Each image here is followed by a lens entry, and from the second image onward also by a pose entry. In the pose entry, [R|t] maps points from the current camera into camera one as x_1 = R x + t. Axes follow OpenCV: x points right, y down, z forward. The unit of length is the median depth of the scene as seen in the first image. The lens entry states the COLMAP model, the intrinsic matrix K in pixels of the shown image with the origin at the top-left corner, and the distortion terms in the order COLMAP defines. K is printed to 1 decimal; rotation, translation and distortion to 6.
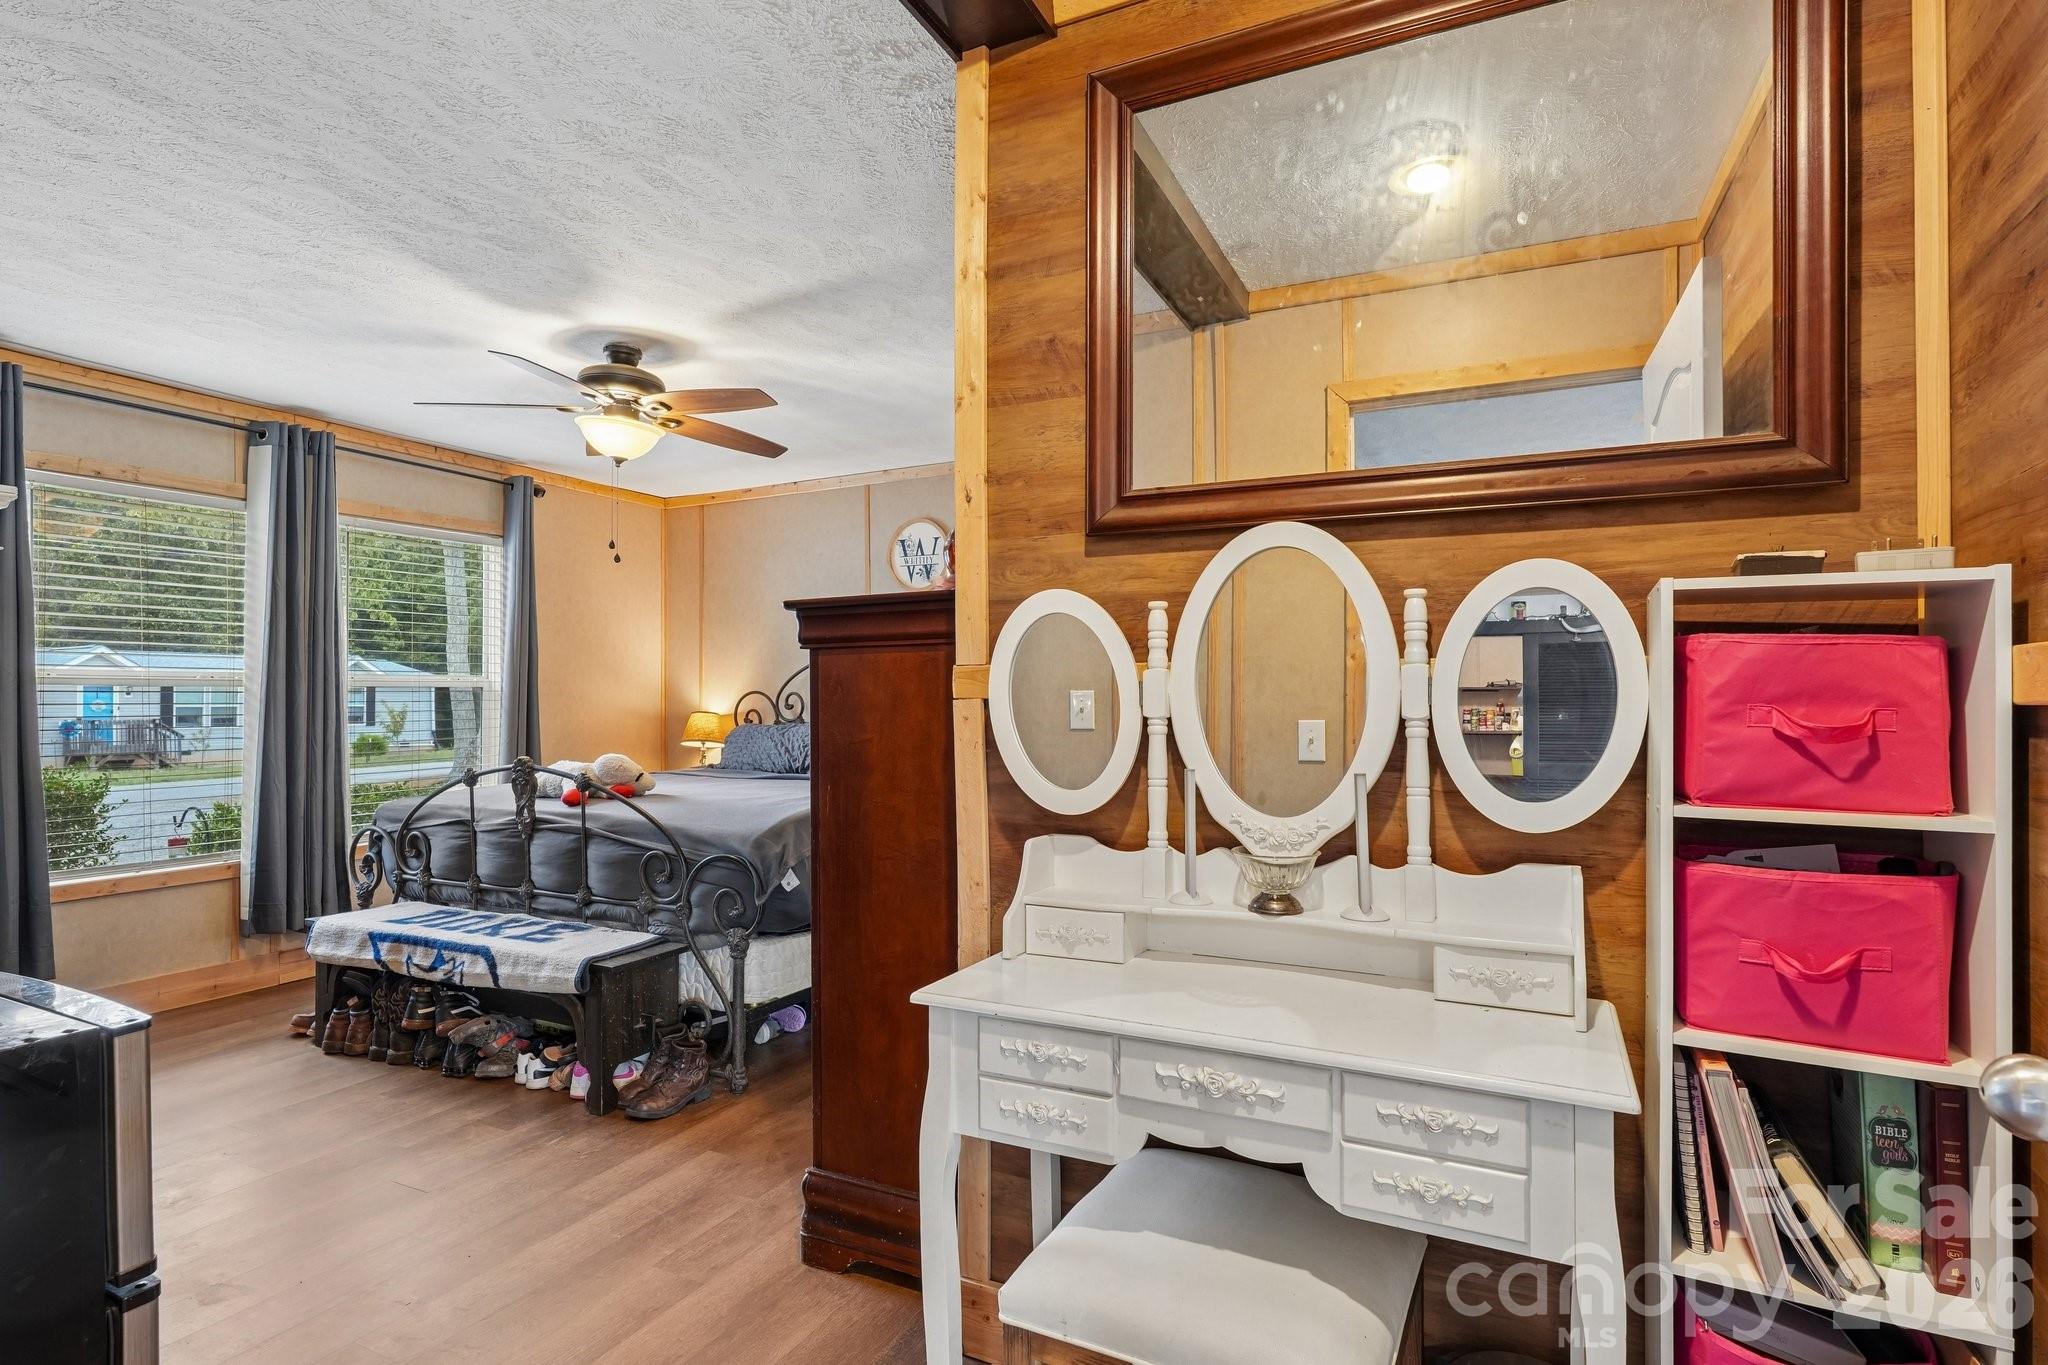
lens RADIAL K [[1024.3, 0, 987.8], [0, 1024.3, 688.8], [0, 0, 1]] dist [-0.000307, 0.000219]
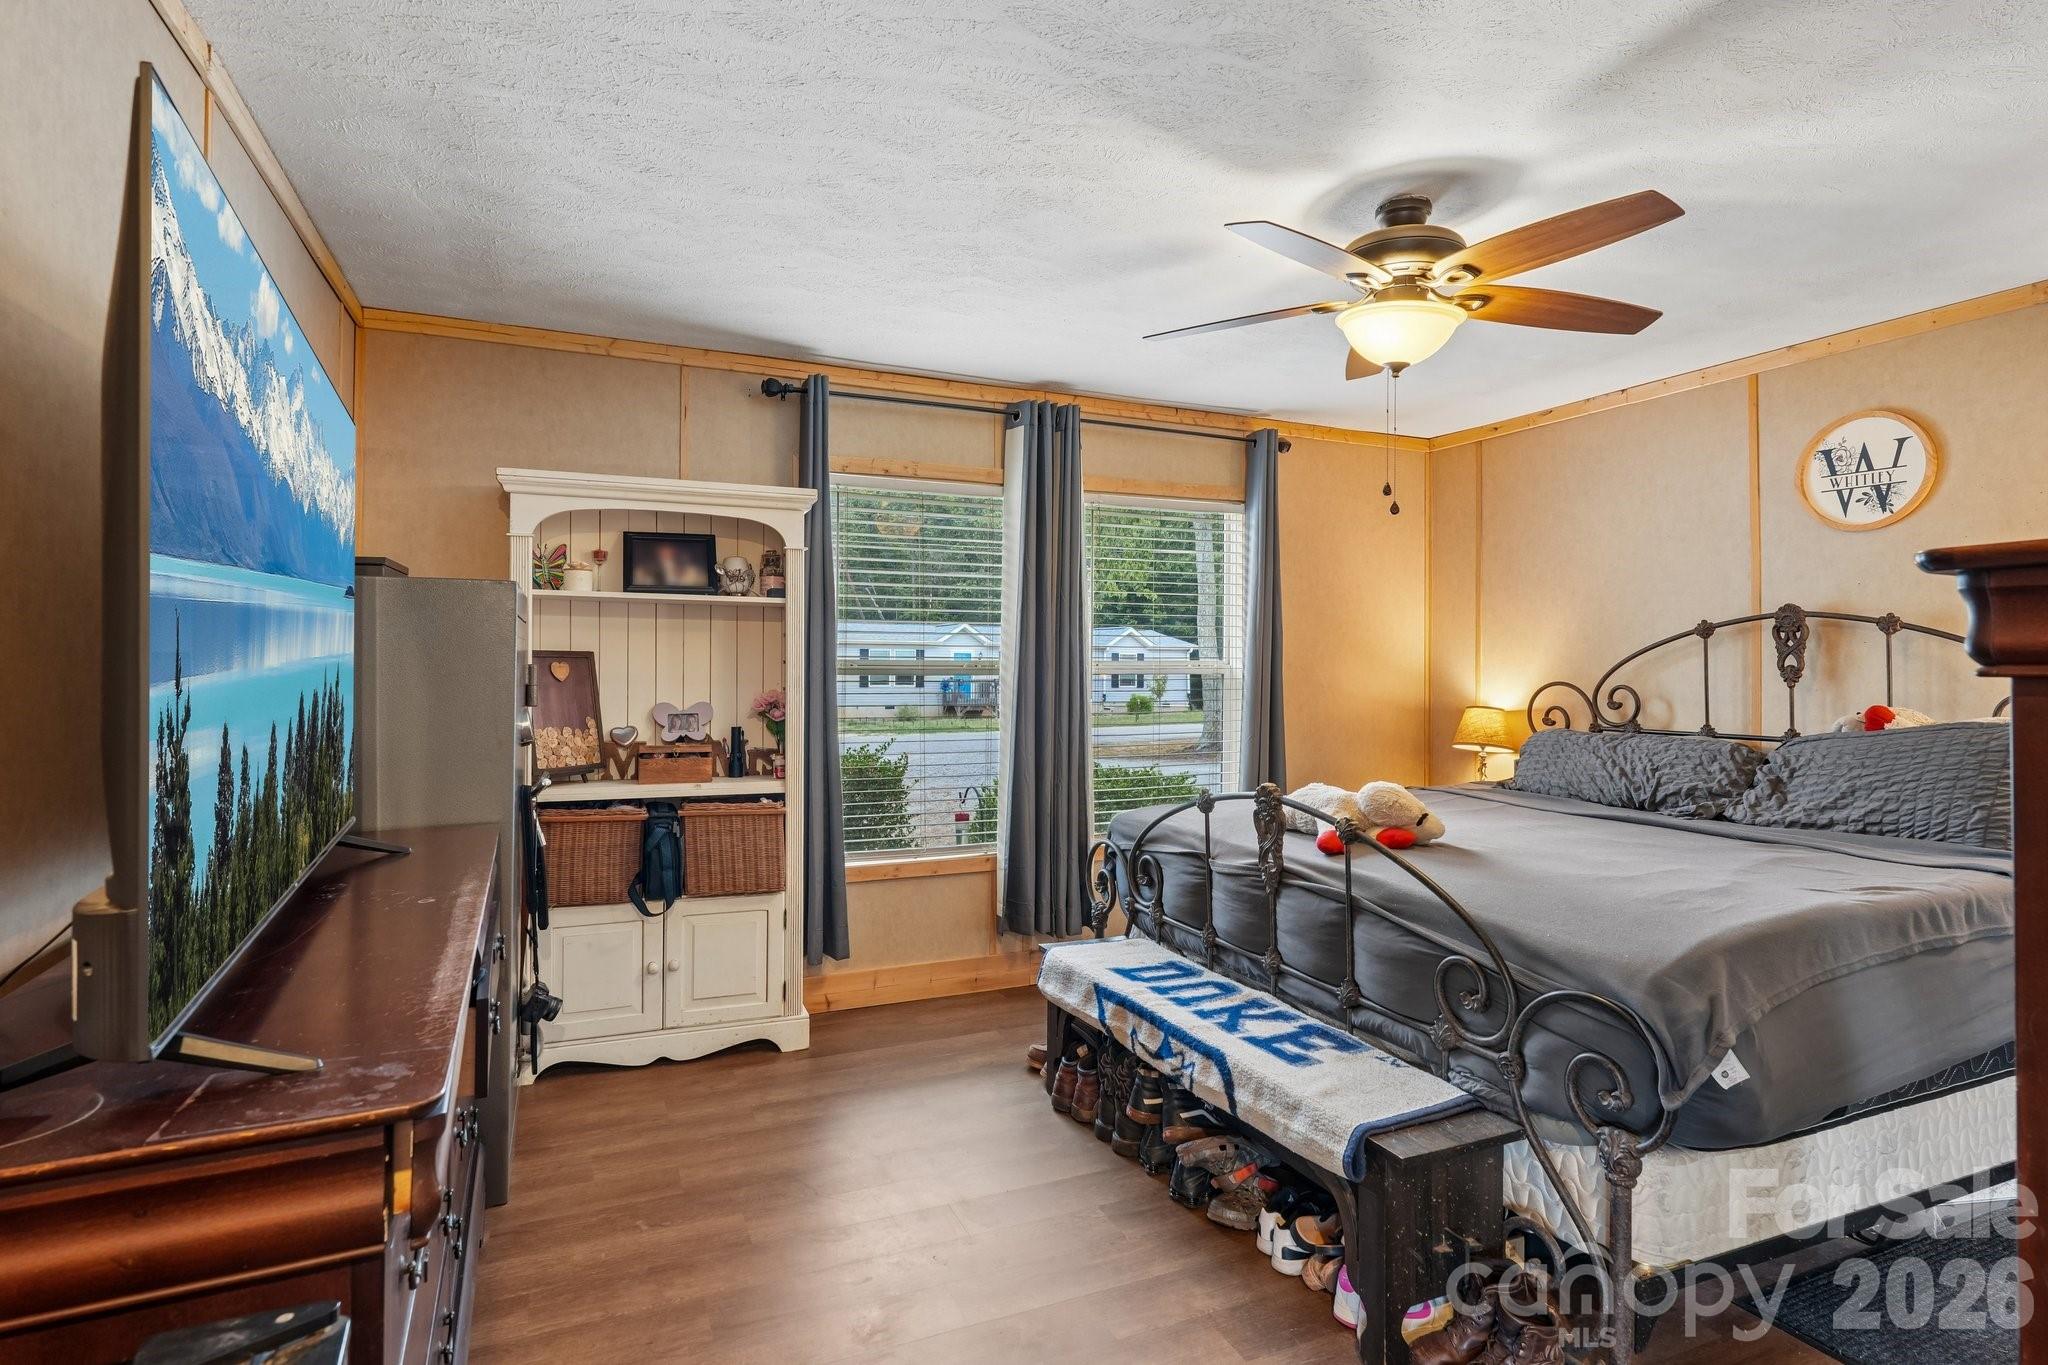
lens RADIAL K [[1024.2, 0, 1041.2], [0, 1024.2, 667.2], [0, 0, 1]] dist [0.003550, -0.000332]
pose [[0.802419, 0.007094, -0.596718, -0.135448], [0.000126, 0.999927, 0.012058, -0.027251], [0.596761, -0.009750, 0.802360, 0.290447]]
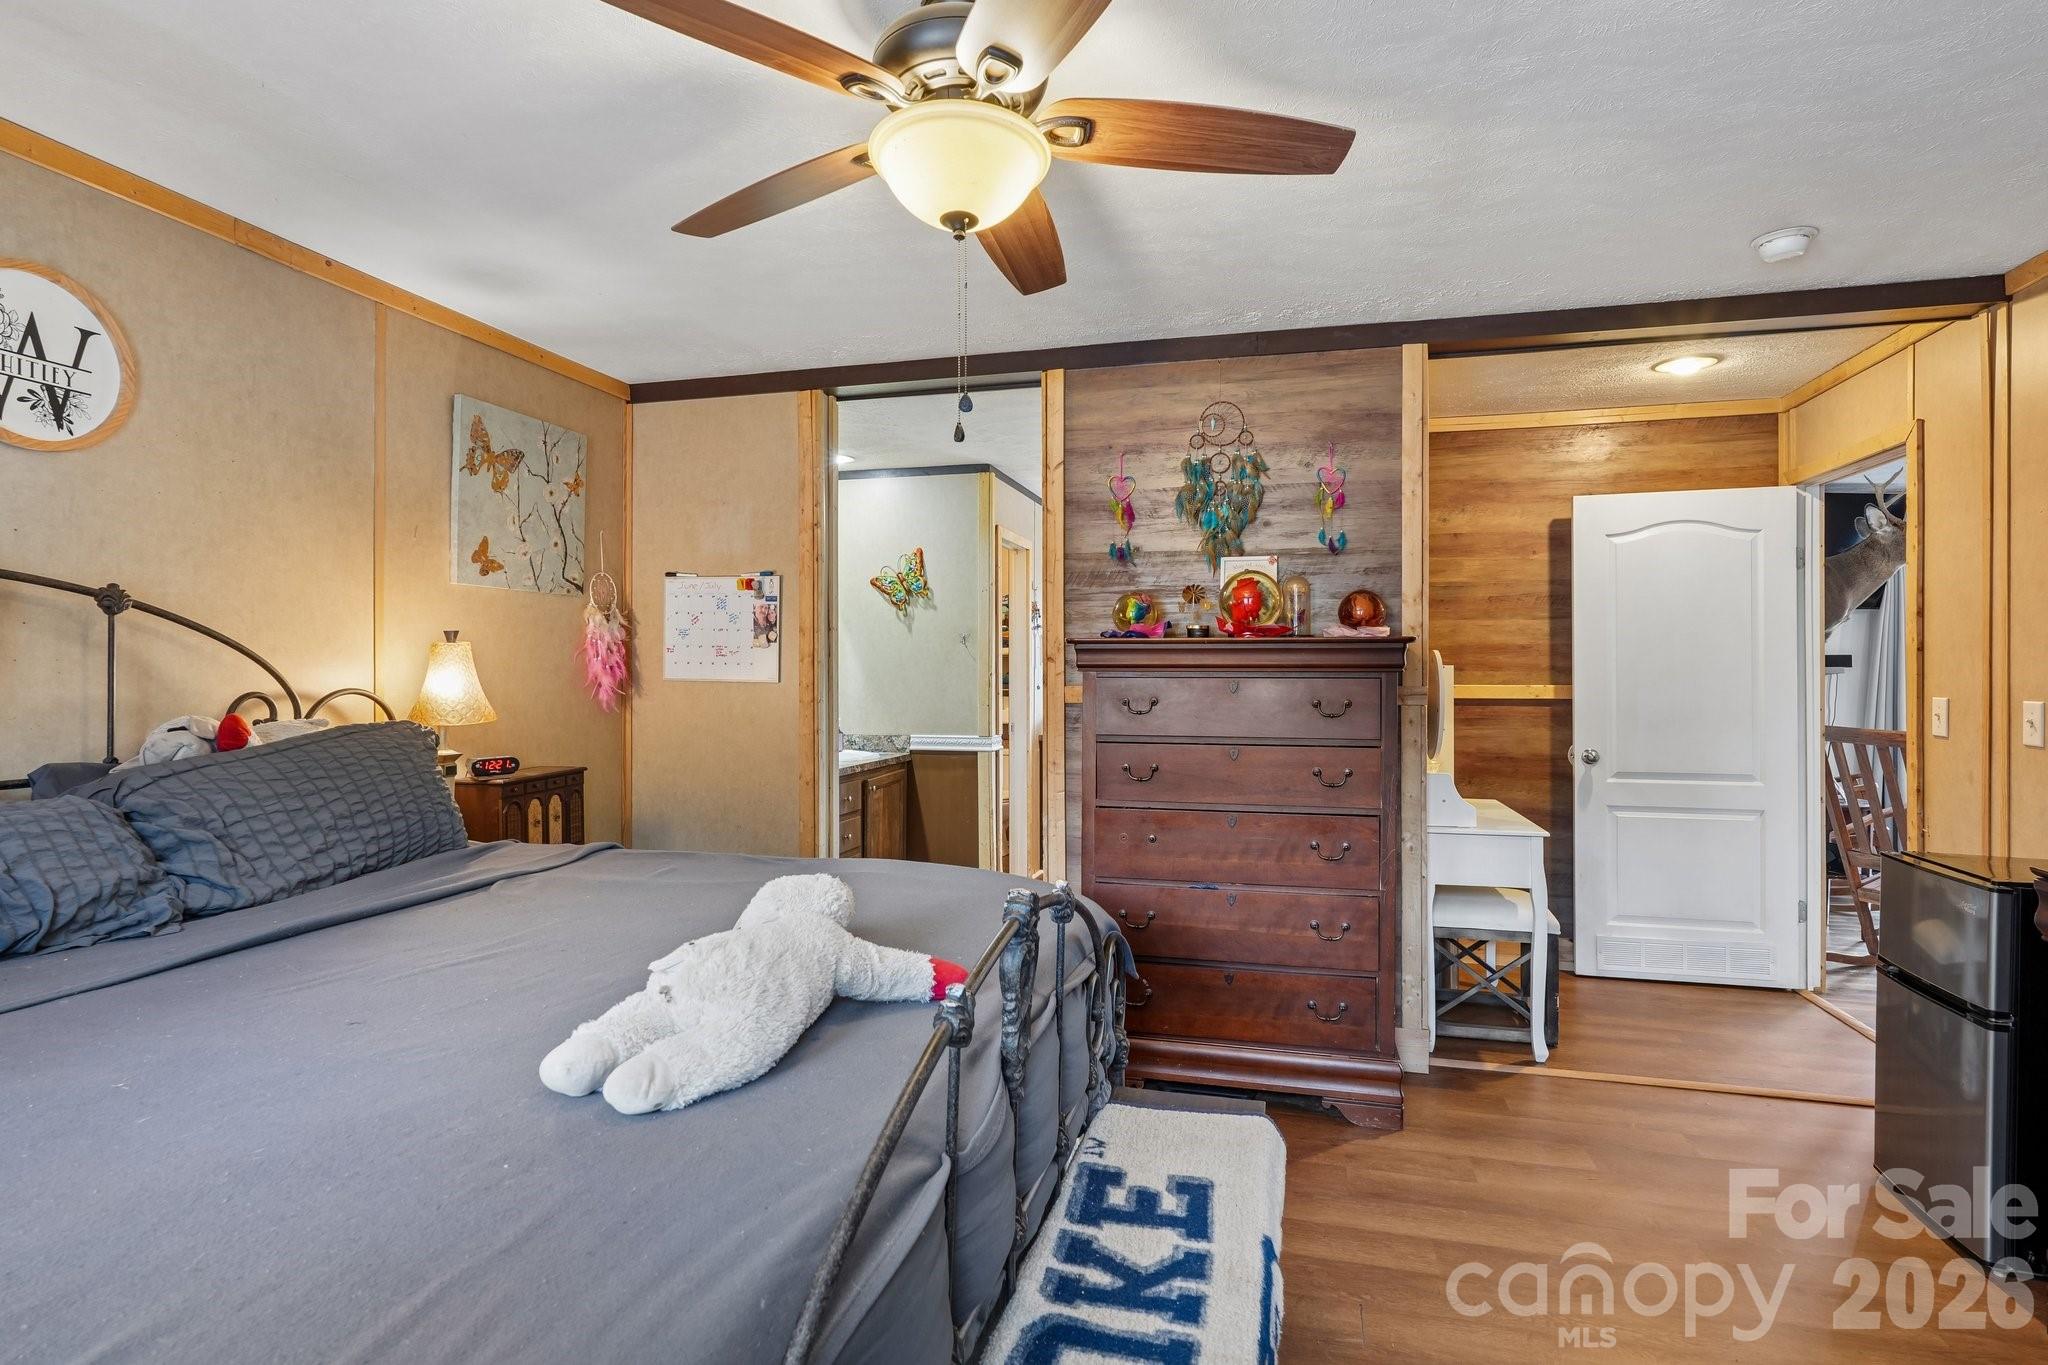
lens RADIAL K [[1024.2, 0, 1041.2], [0, 1024.2, 667.2], [0, 0, 1]] dist [0.003550, -0.000332]
pose [[-0.239647, 0.003854, 0.970853, -0.783528], [-0.010695, 0.999921, -0.006610, -0.015816], [-0.970801, -0.011967, -0.239586, 1.021854]]
